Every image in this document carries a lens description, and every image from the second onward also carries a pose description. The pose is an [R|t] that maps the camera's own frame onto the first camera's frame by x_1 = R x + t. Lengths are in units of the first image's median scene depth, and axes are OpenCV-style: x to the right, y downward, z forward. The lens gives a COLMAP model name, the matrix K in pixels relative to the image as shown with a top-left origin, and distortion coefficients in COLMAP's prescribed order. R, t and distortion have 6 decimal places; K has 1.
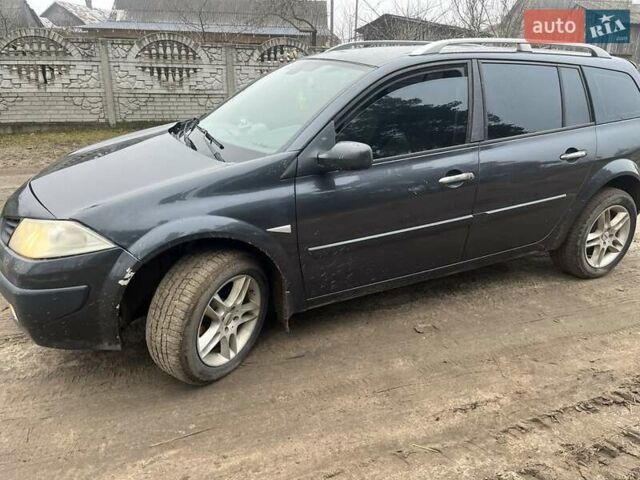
lens RADIAL K [[490.7, 0, 310.3], [0, 490.7, 238.1], [0, 0, 1]] dist [0.080066, -0.122890]
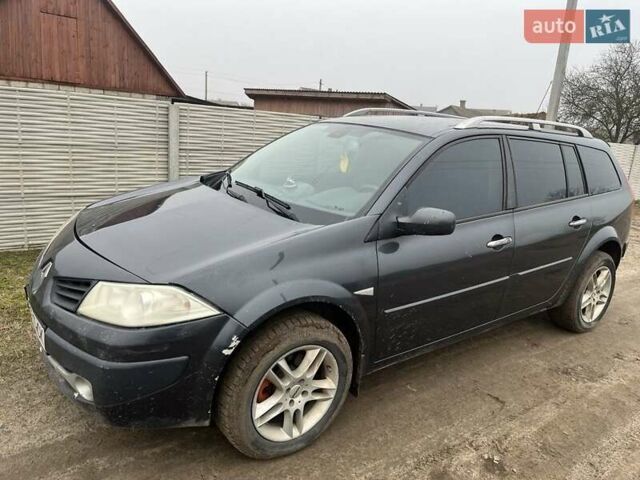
lens RADIAL K [[490.7, 0, 310.3], [0, 490.7, 238.1], [0, 0, 1]] dist [0.080066, -0.122890]
pose [[0.981457, 0.017930, 0.190844, -0.355651], [0.001306, 0.994967, -0.100191, -0.026783], [-0.191680, 0.098582, 0.976494, 0.033668]]
